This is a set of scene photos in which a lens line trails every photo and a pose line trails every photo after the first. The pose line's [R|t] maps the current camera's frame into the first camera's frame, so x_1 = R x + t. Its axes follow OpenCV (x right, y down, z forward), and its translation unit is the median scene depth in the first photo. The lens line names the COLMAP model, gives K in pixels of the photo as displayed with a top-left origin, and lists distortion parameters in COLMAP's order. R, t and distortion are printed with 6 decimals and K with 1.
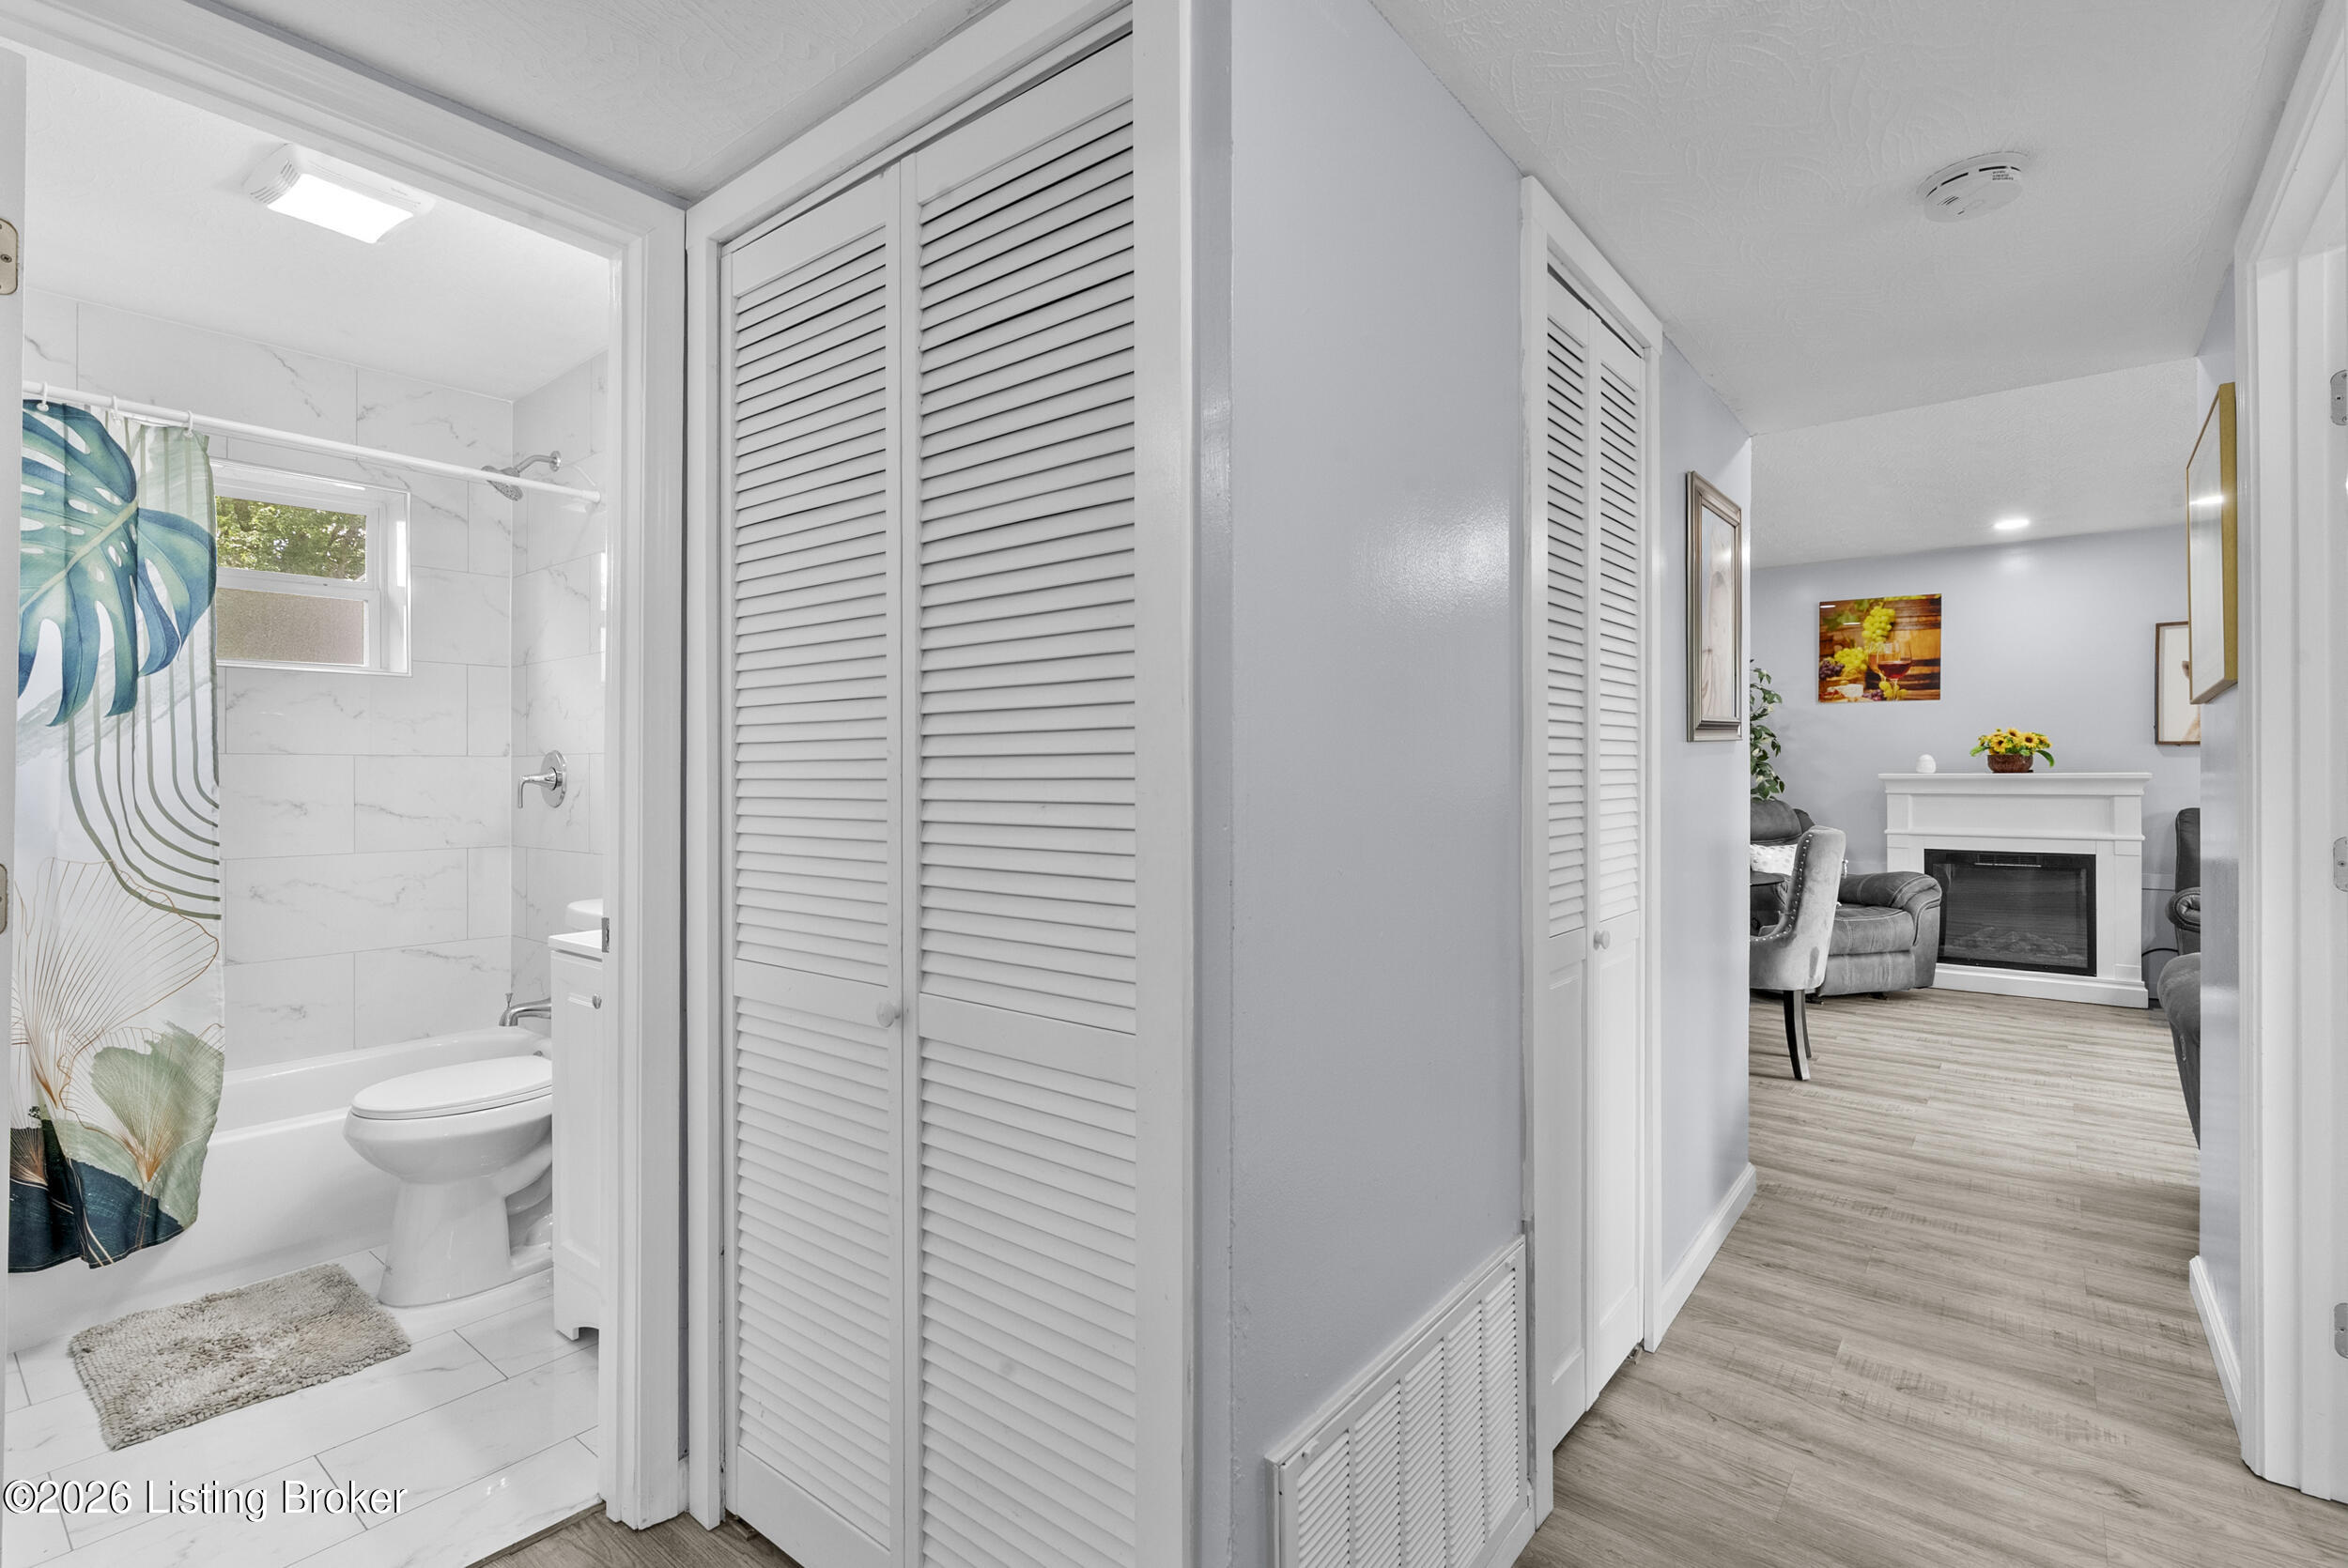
lens RADIAL K [[1079.4, 0, 1182.0], [0, 1079.4, 786.3], [0, 0, 1]] dist [-0.004045, 0.005718]
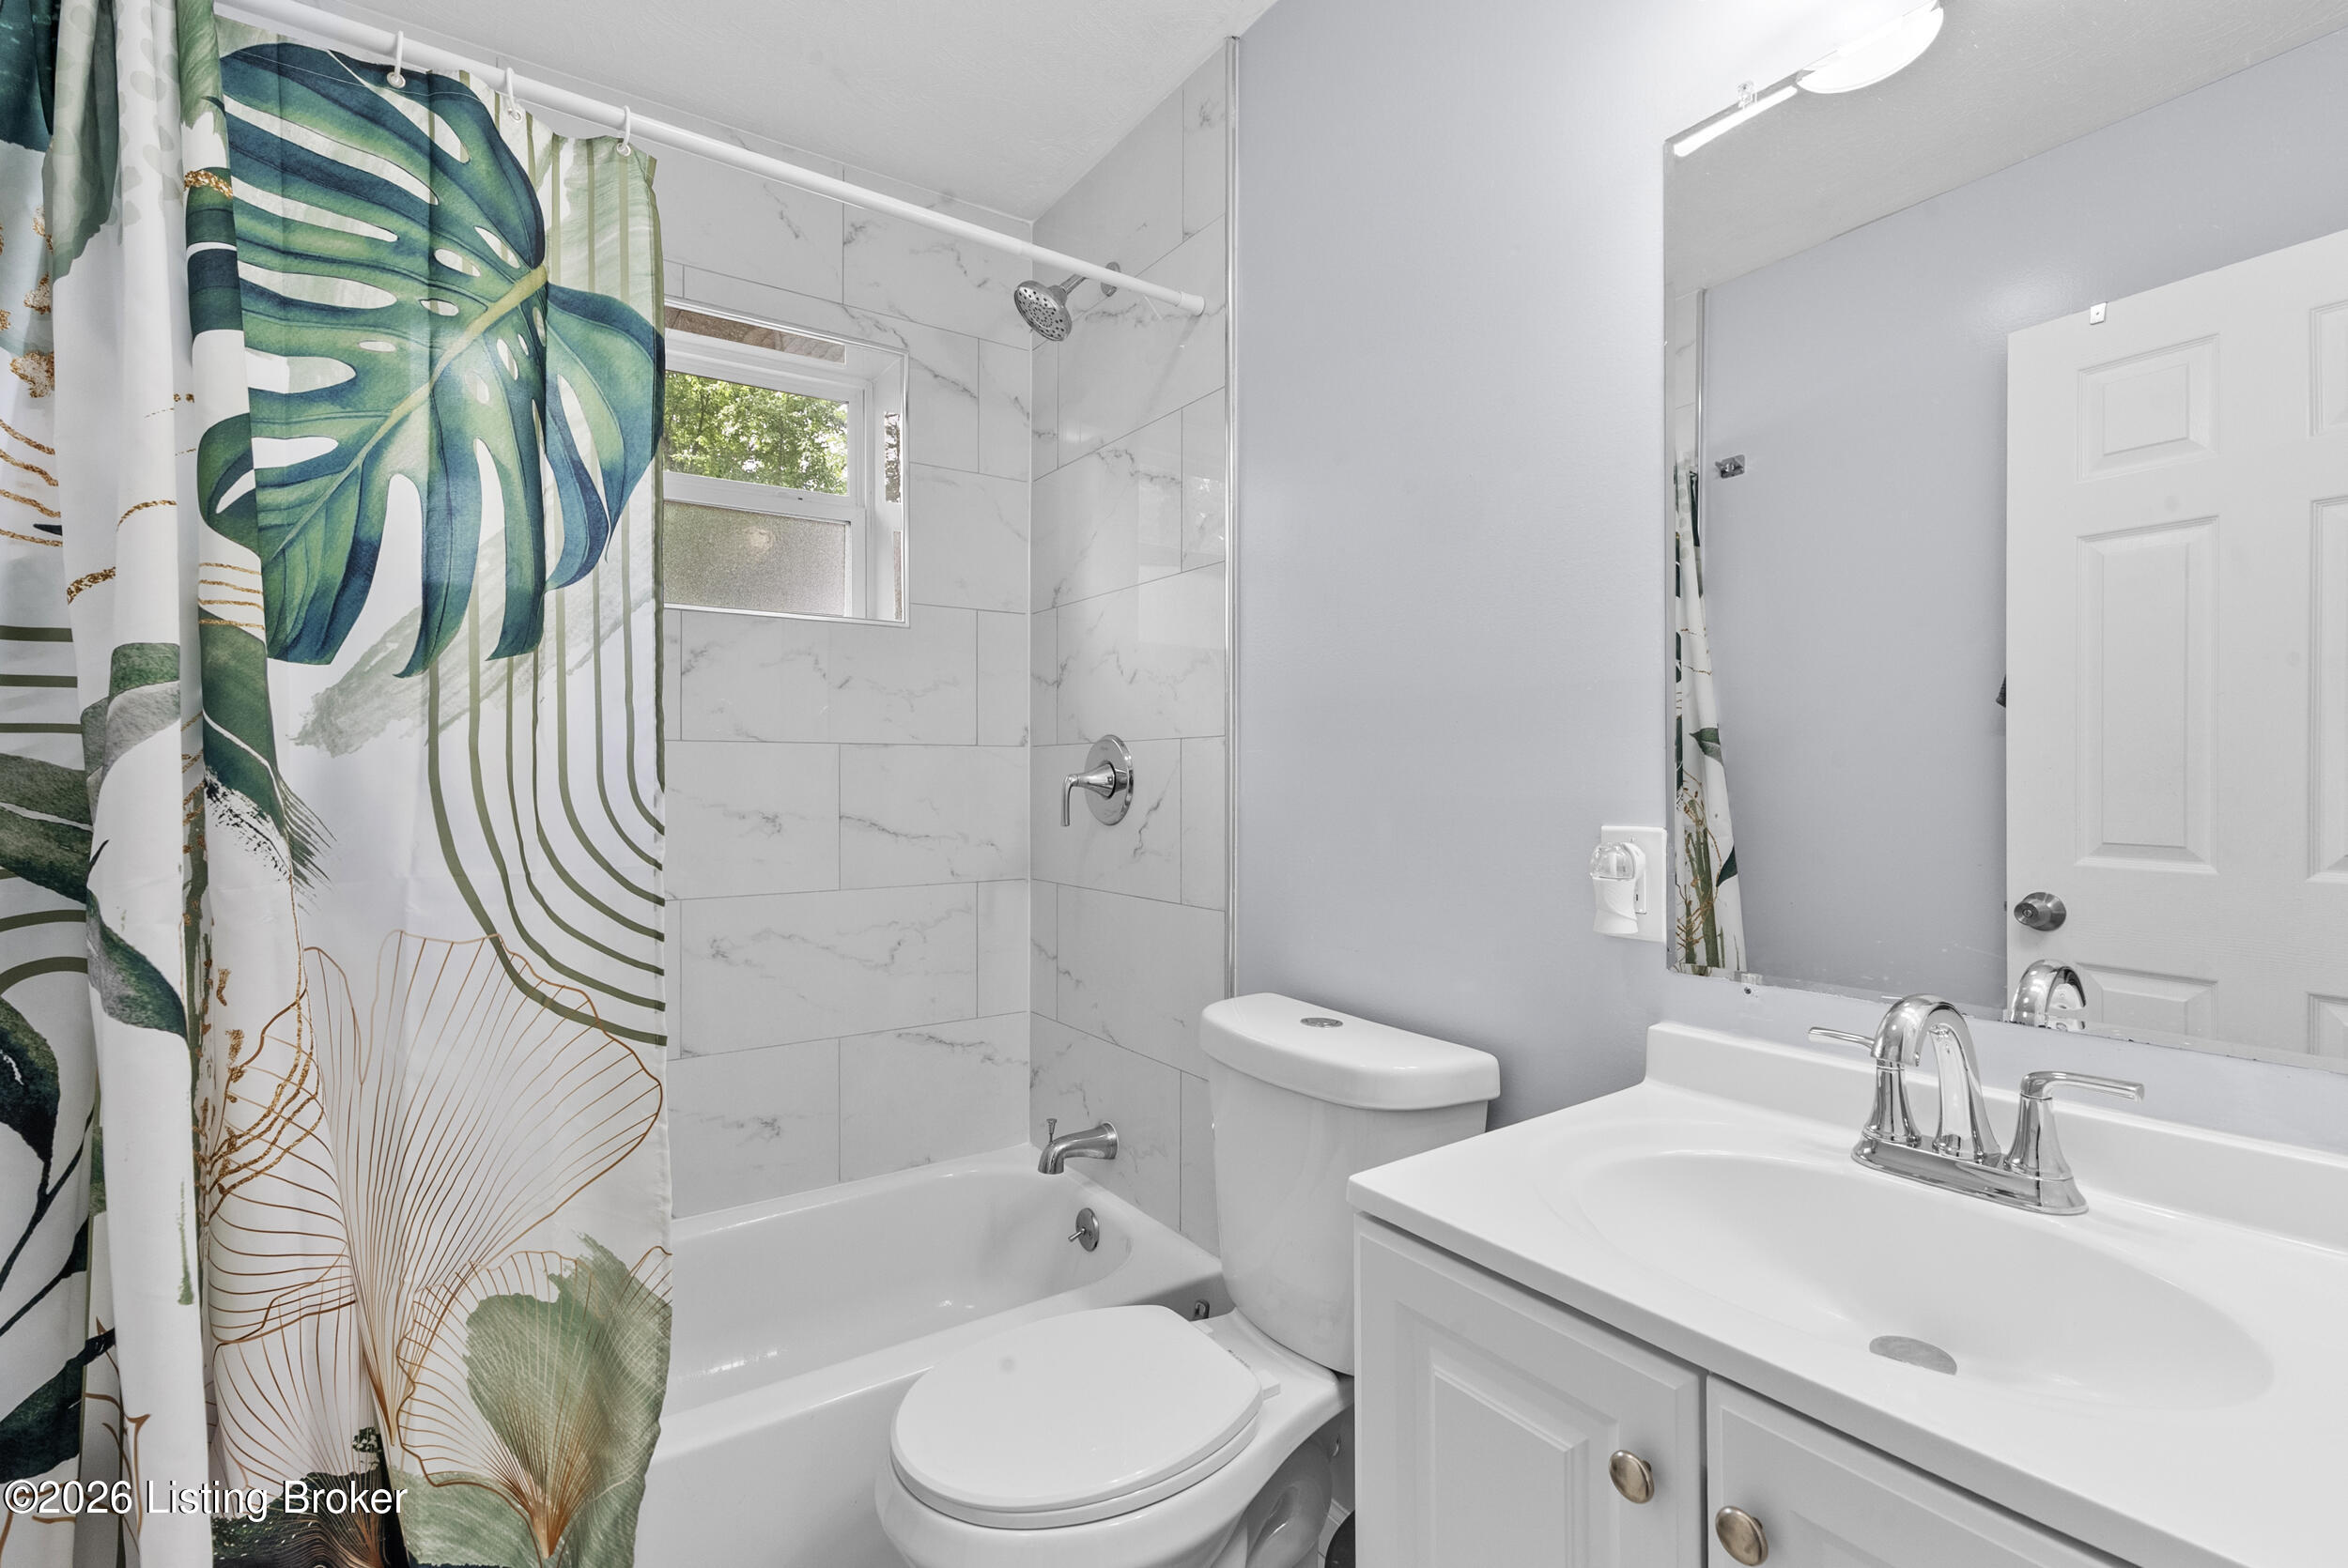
lens RADIAL K [[1058.4, 0, 1174.0], [0, 1058.4, 784.0], [0, 0, 1]] dist [-0.019227, 0.021405]
pose [[0.955908, 0.001217, -0.293665, -0.511815], [-0.002189, 0.999993, -0.002981, -0.003050], [0.293659, 0.003492, 0.955904, 0.591128]]
